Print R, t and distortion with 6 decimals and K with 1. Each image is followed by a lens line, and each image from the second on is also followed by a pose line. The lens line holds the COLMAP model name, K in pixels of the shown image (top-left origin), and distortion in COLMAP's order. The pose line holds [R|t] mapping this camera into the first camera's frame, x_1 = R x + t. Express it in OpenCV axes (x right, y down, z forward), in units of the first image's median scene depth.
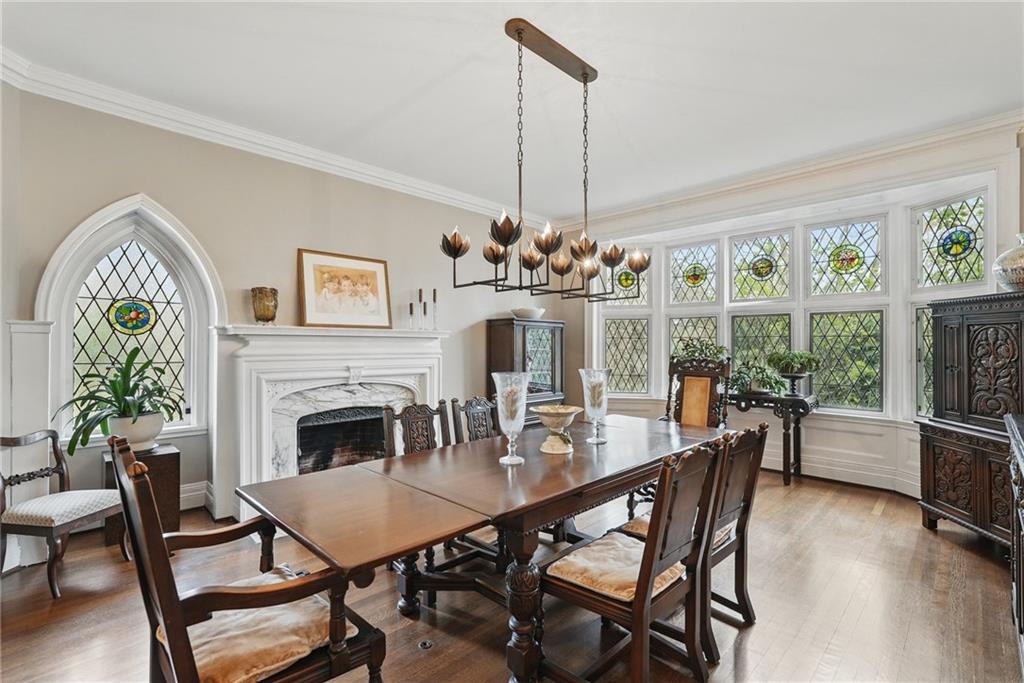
lens RADIAL K [[464.0, 0, 512.7], [0, 464.0, 343.2], [0, 0, 1]] dist [-0.003795, -0.000090]
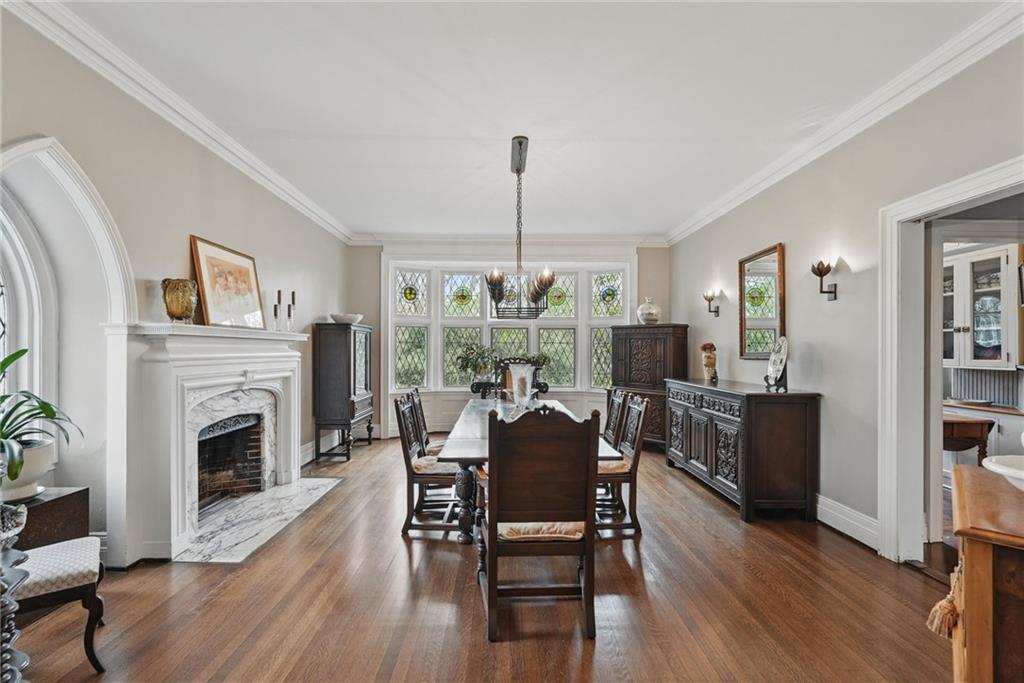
lens RADIAL K [[464.0, 0, 512.0], [0, 464.0, 346.9], [0, 0, 1]] dist [-0.003795, -0.000090]
pose [[0.683636, 0.004276, 0.729811, -0.655482], [-0.005340, 0.999985, -0.000856, 0.000557], [-0.729804, -0.003312, 0.683649, -0.021318]]
